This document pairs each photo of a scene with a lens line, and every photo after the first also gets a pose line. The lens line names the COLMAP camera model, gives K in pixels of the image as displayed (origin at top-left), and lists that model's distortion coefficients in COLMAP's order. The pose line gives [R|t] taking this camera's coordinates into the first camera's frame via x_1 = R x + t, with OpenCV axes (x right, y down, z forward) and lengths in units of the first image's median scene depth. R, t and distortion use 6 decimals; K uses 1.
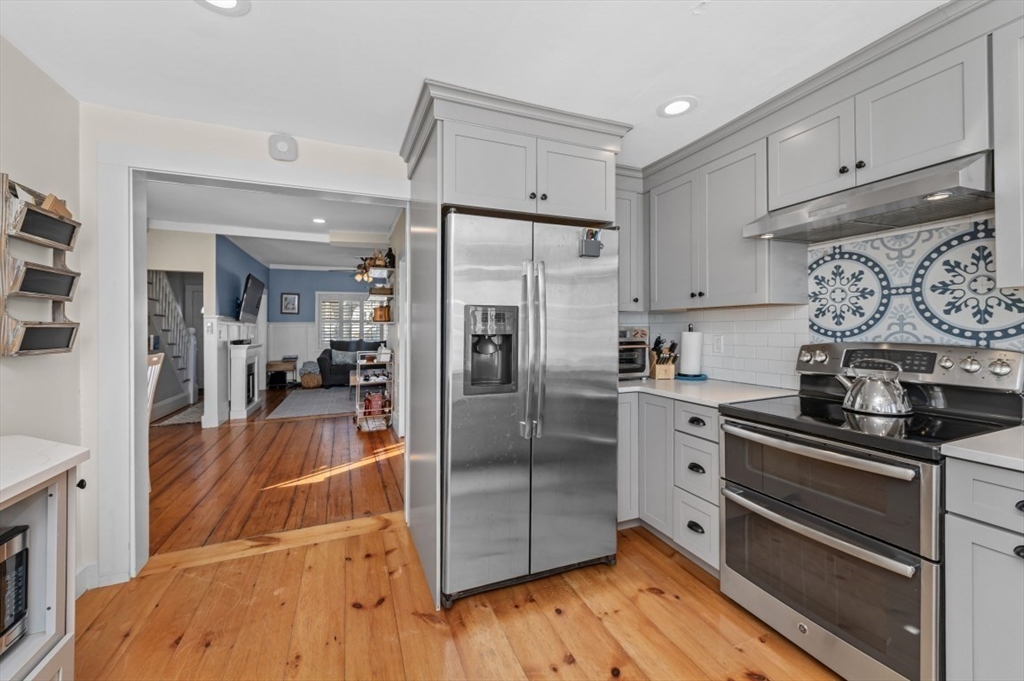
lens RADIAL K [[415.7, 0, 516.4], [0, 415.7, 324.5], [0, 0, 1]] dist [0.003049, -0.000045]
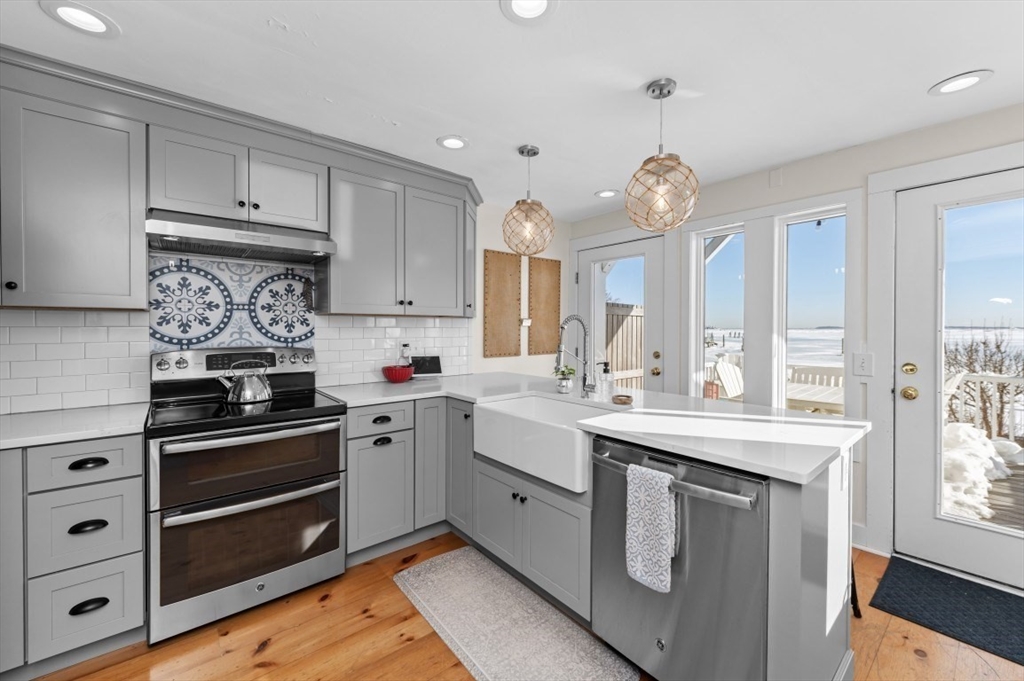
lens RADIAL K [[415.7, 0, 505.1], [0, 415.7, 346.9], [0, 0, 1]] dist [0.003049, -0.000045]
pose [[-0.297568, -0.026228, 0.954340, -0.494294], [-0.002937, 0.999643, 0.026557, 0.005678], [-0.954696, 0.005100, -0.297539, 0.527962]]
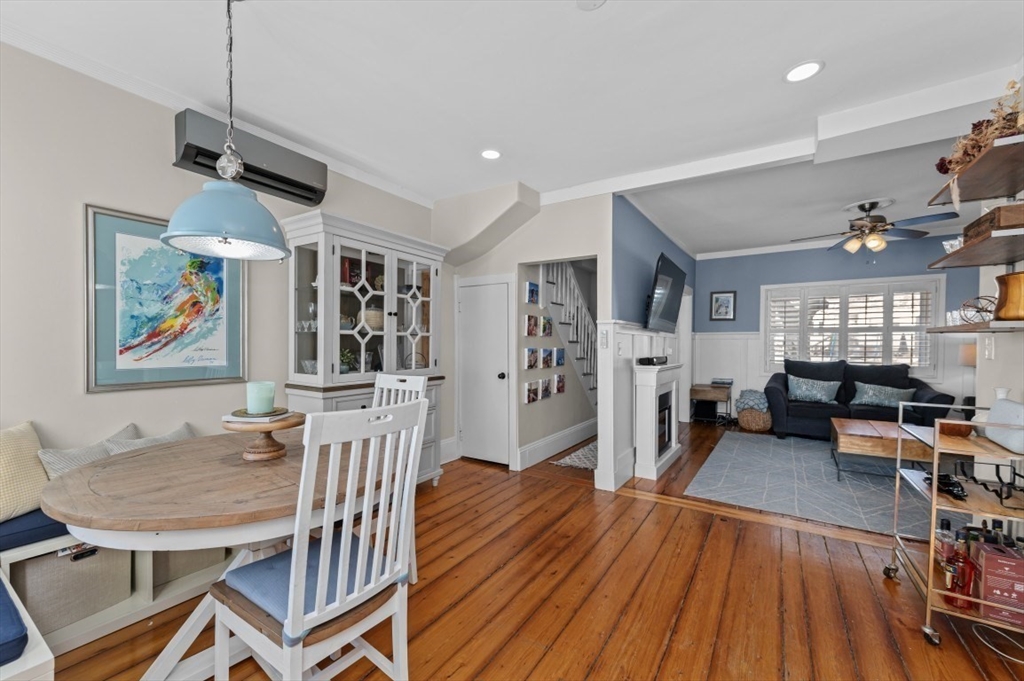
lens RADIAL K [[415.7, 0, 509.1], [0, 415.7, 340.0], [0, 0, 1]] dist [0.003049, -0.000045]
pose [[0.567839, 0.006665, -0.823112, -0.756153], [-0.000997, 0.999972, 0.007409, 0.014627], [0.823139, -0.003387, 0.567830, 1.352541]]
